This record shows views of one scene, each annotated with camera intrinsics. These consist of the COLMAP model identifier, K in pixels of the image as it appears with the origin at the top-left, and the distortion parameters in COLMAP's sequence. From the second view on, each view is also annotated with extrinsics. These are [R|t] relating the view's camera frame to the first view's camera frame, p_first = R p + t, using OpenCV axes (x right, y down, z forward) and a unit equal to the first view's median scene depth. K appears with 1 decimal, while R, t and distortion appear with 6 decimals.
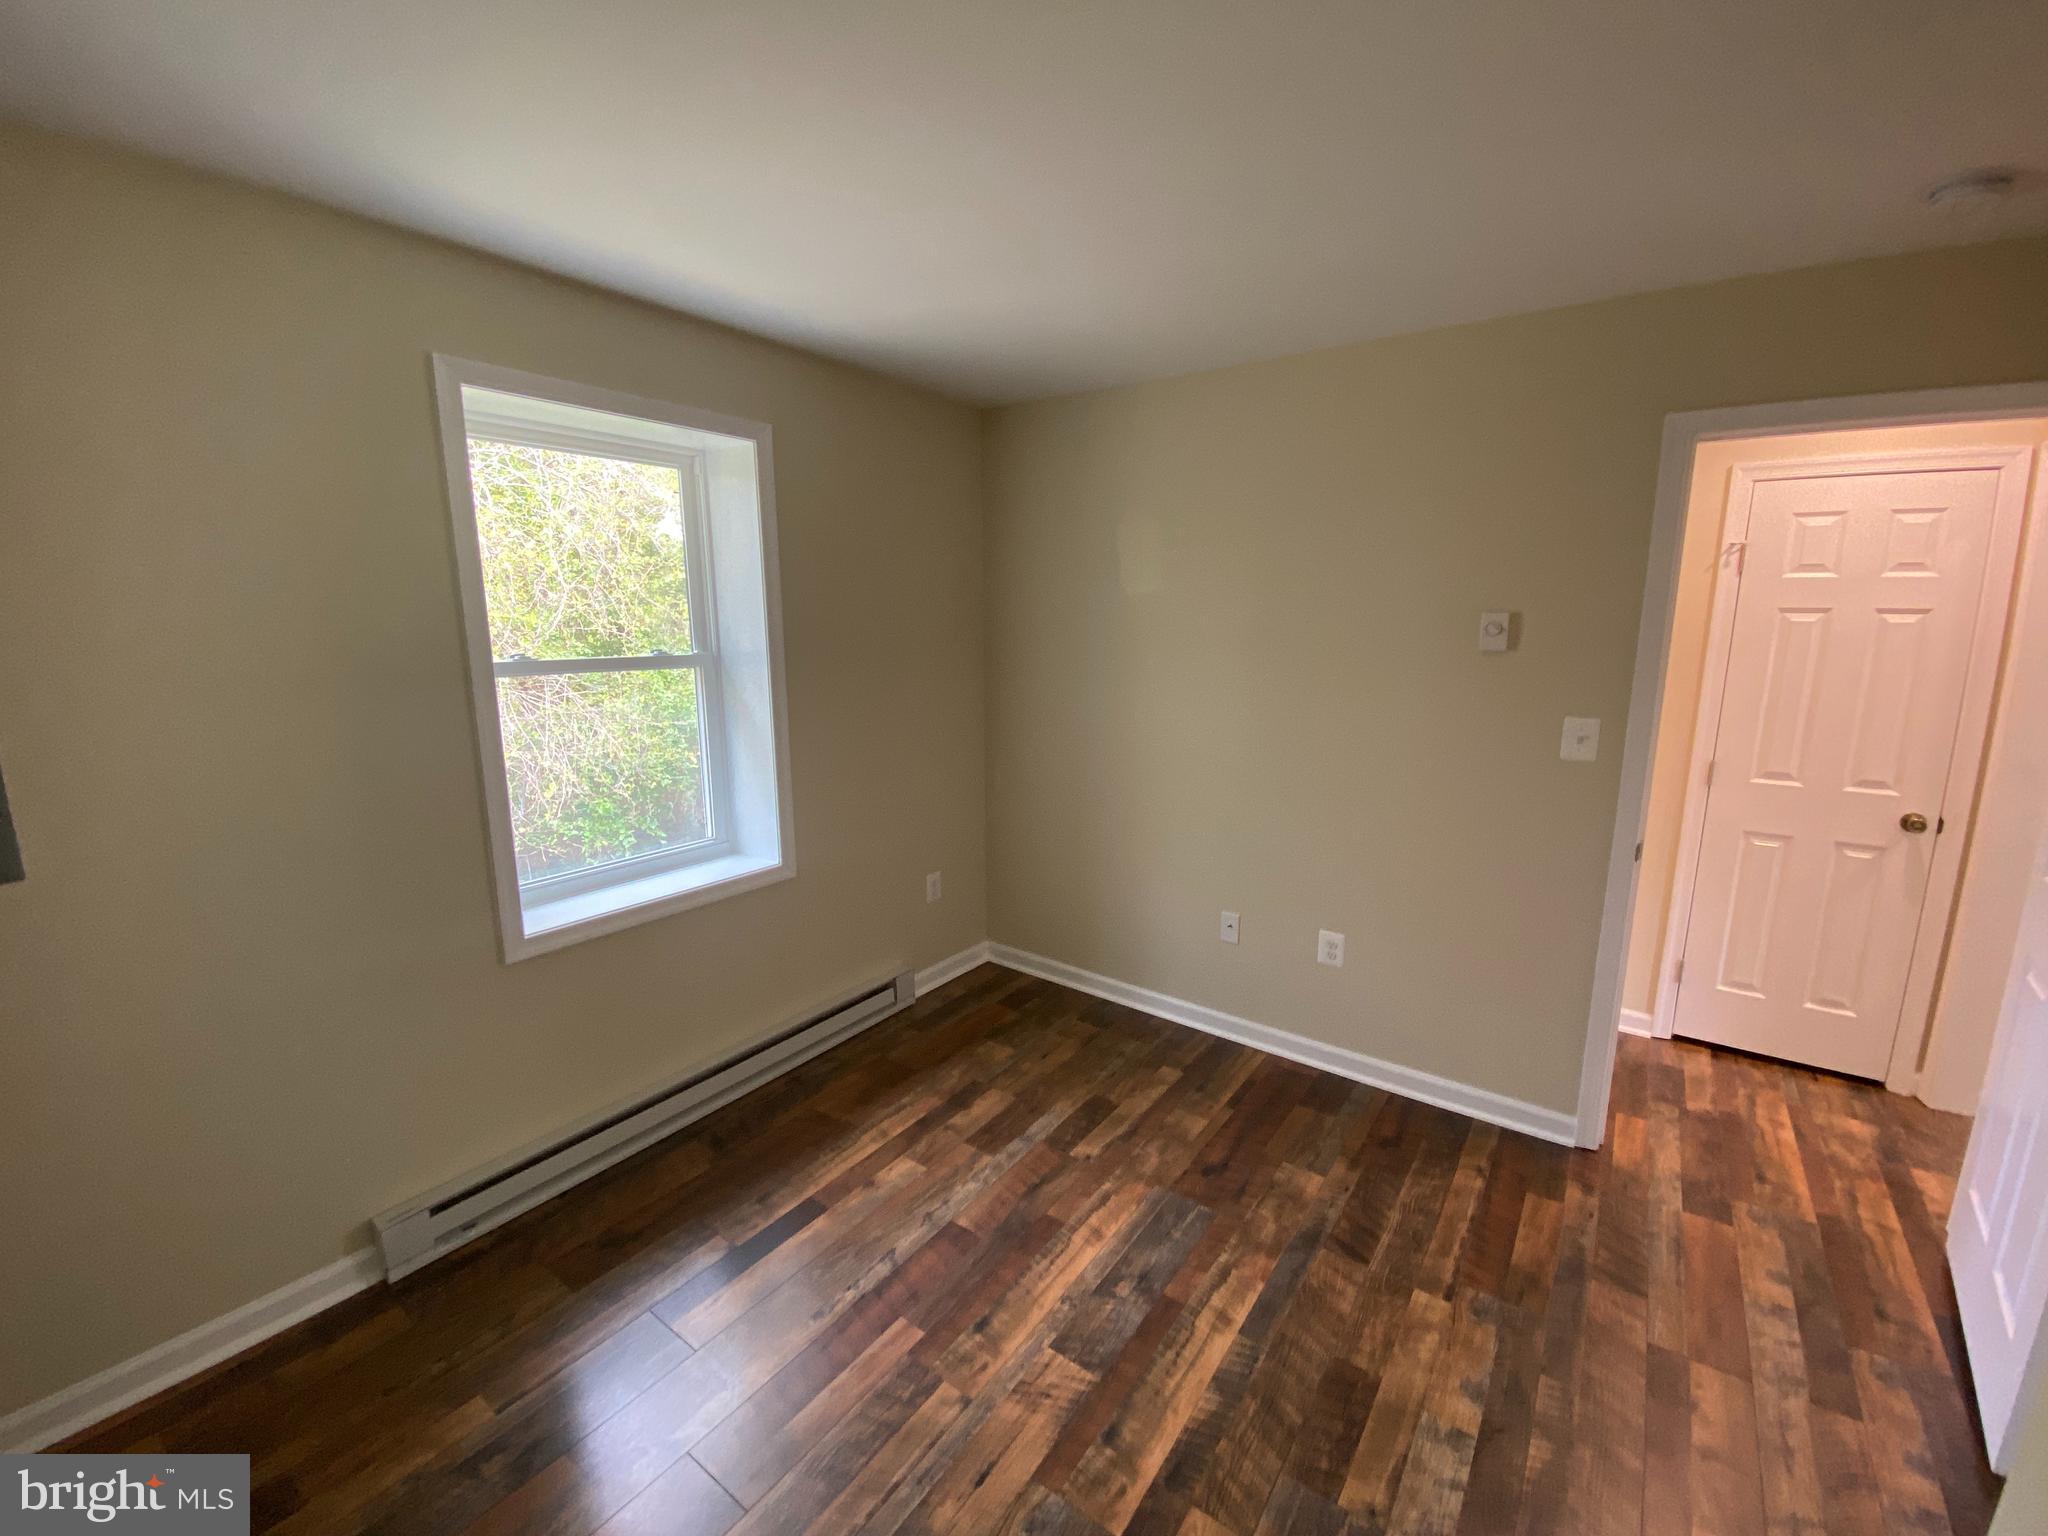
lens RADIAL K [[845.9, 0, 1024.0], [0, 845.9, 768.0], [0, 0, 1]] dist [0.012820, -0.014547]
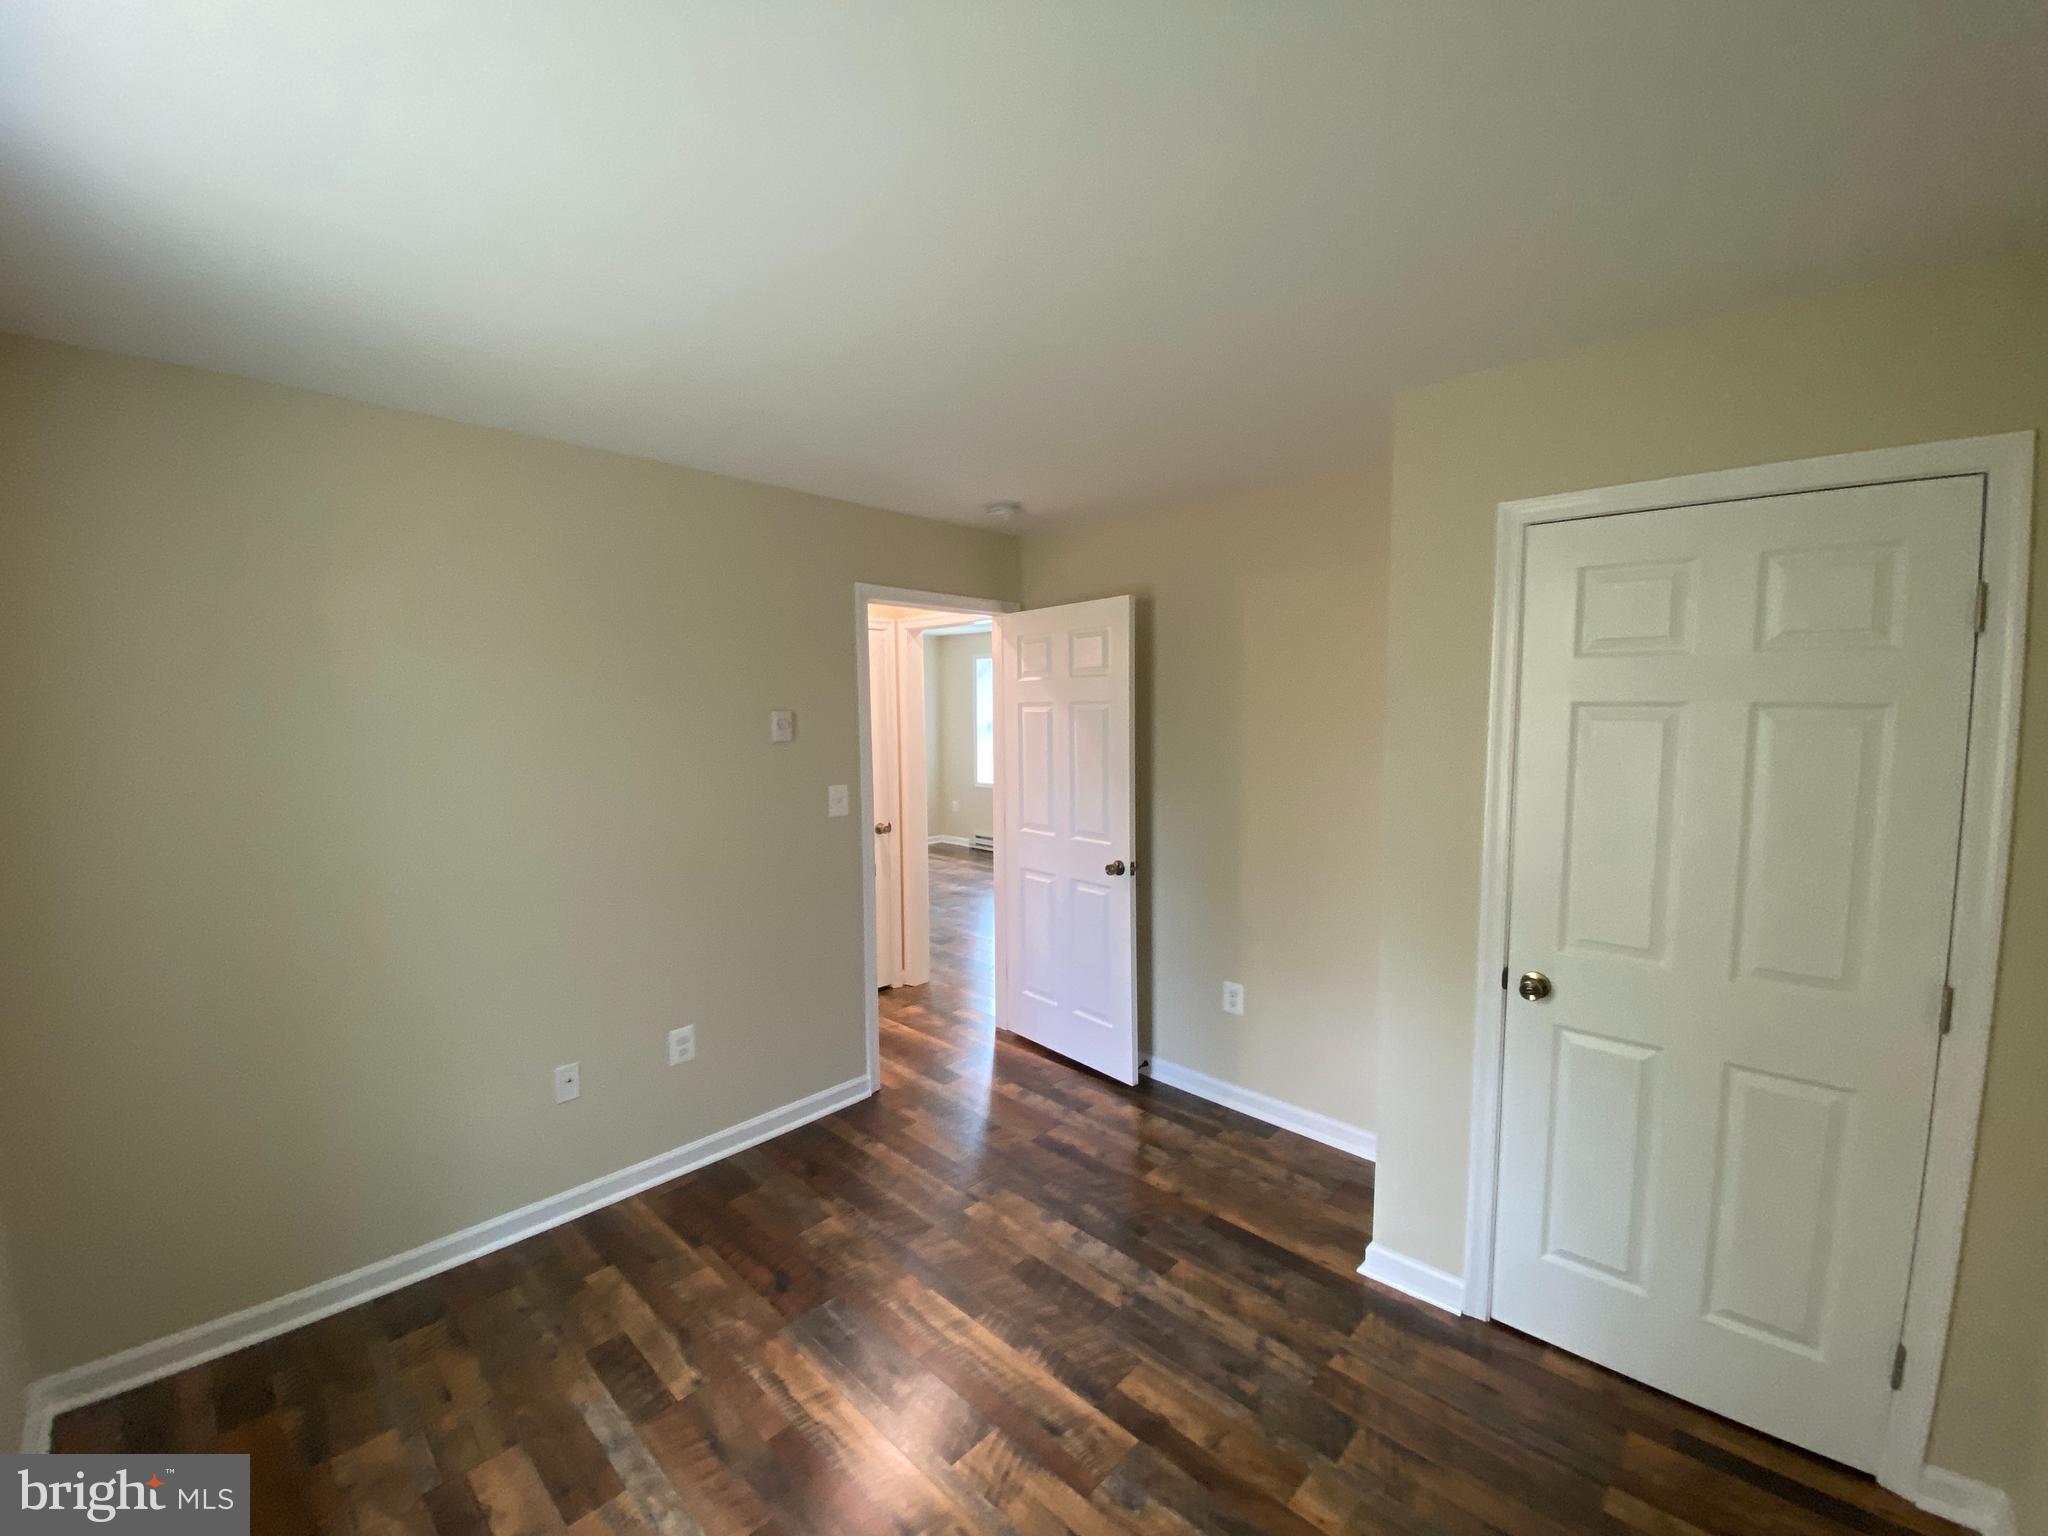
lens RADIAL K [[851.0, 0, 1024.0], [0, 851.0, 768.0], [0, 0, 1]] dist [0.049540, -0.027807]
pose [[0.133303, -0.080051, 0.987837, -0.793120], [0.185614, 0.981112, 0.054459, -0.123744], [-0.973539, 0.176097, 0.145644, 0.576584]]
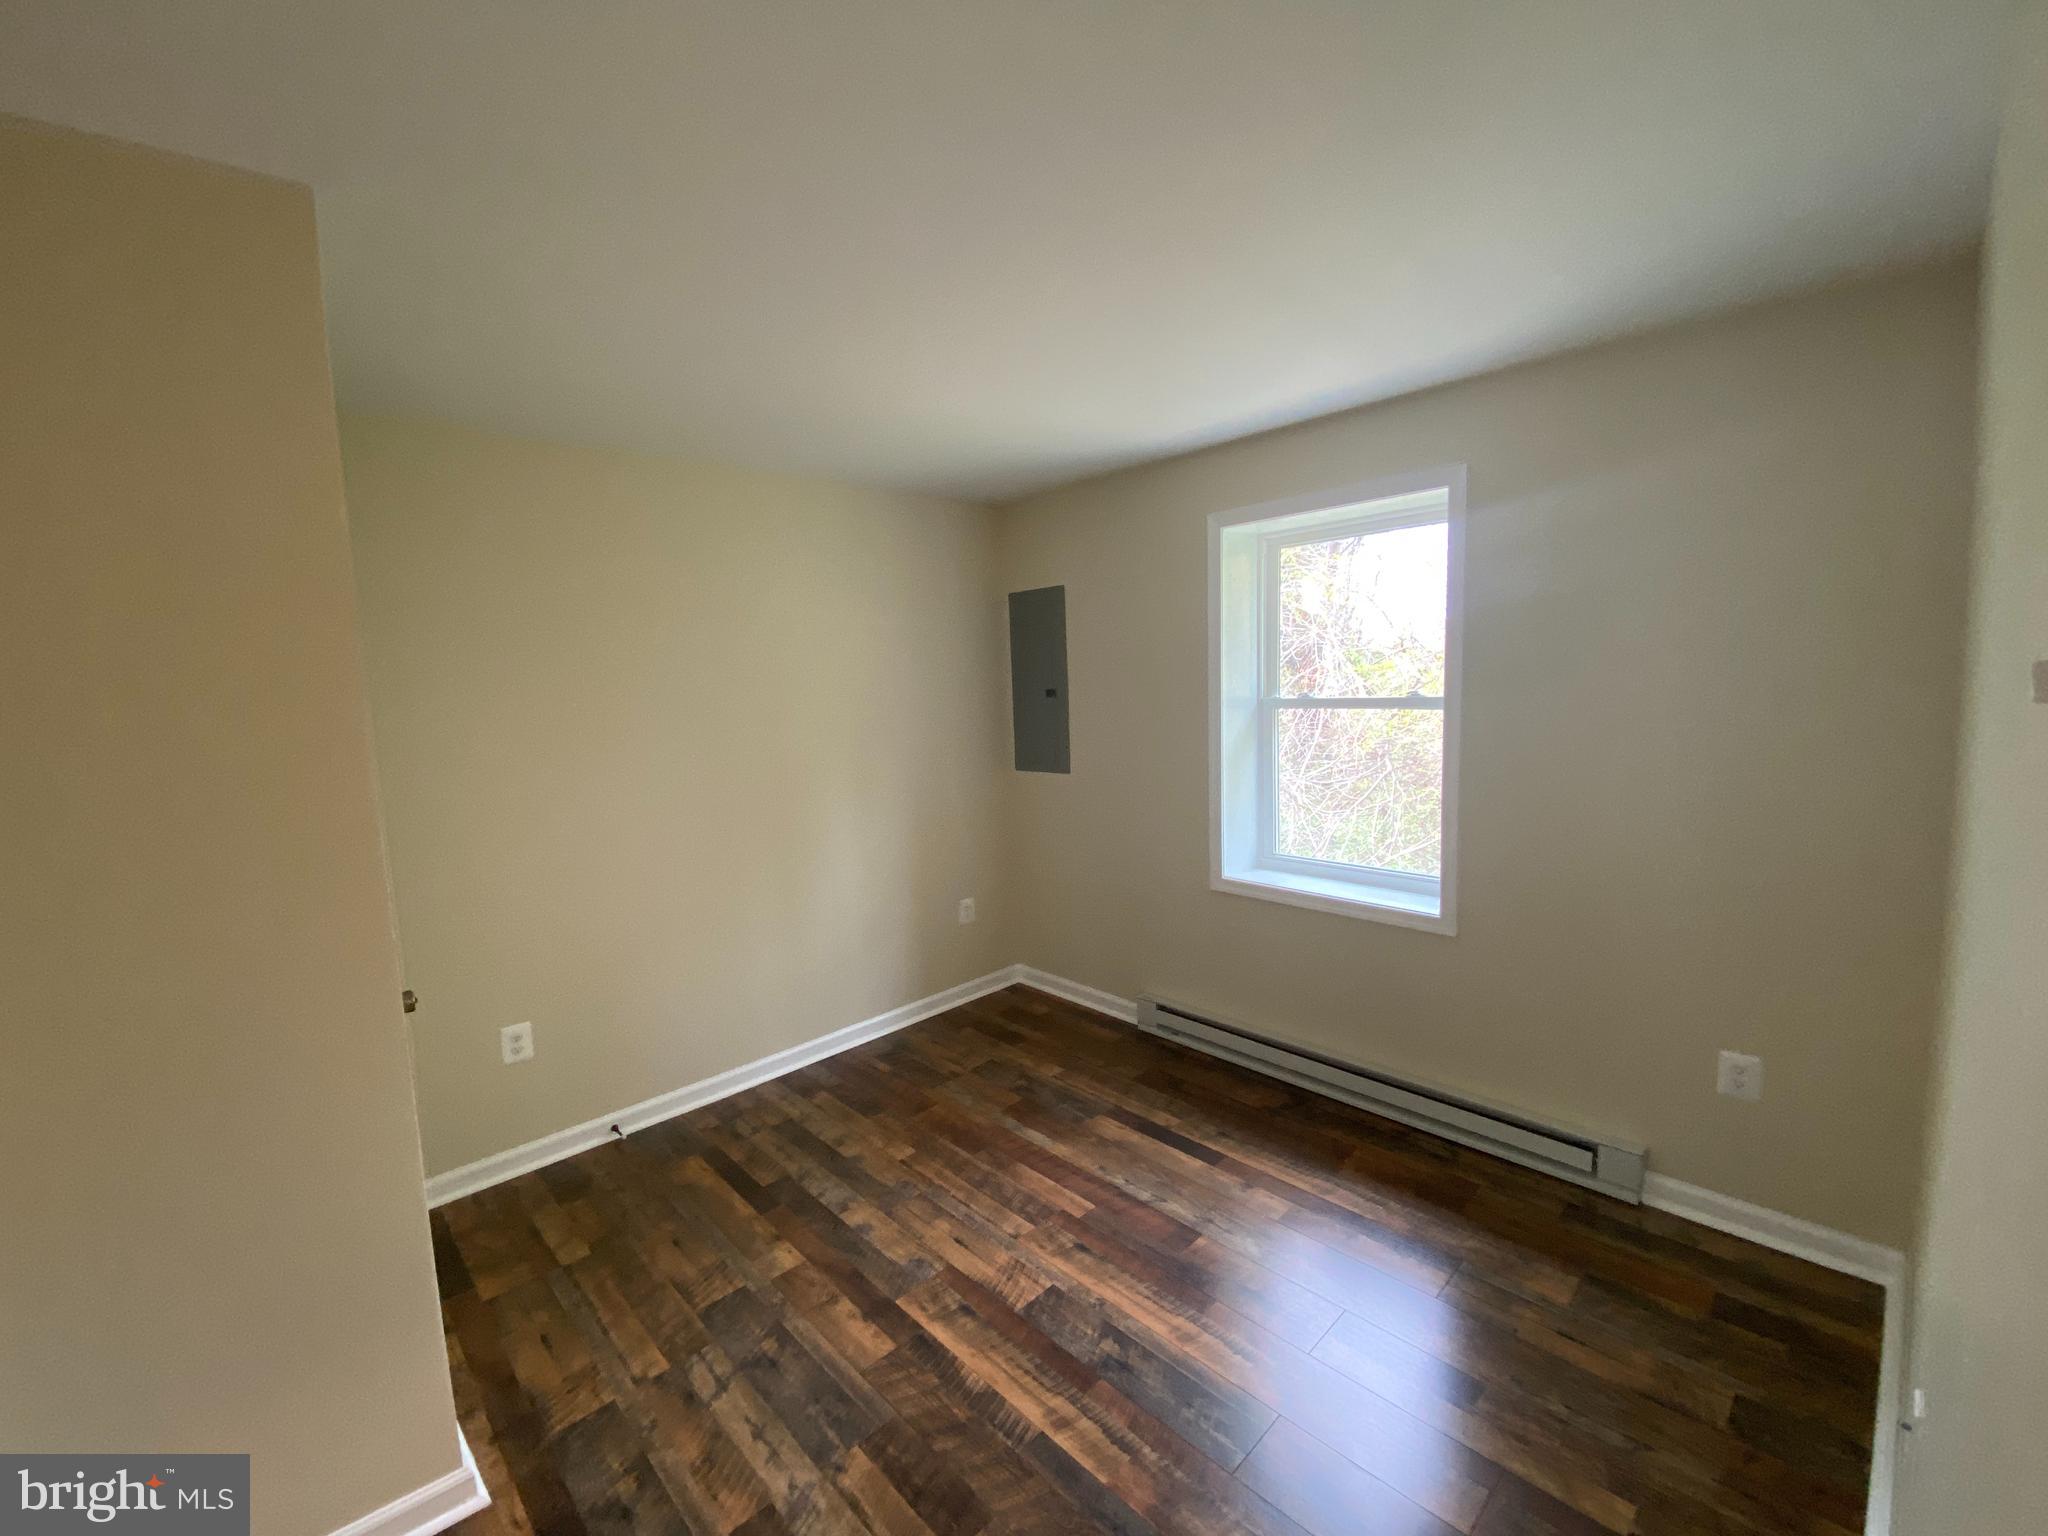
lens RADIAL K [[851.0, 0, 1024.0], [0, 851.0, 768.0], [0, 0, 1]] dist [0.049540, -0.027807]
pose [[-0.178040, 0.114785, -0.977305, 1.025129], [-0.144124, 0.979421, 0.141289, -0.170658], [0.973411, 0.166008, -0.157833, 0.934017]]
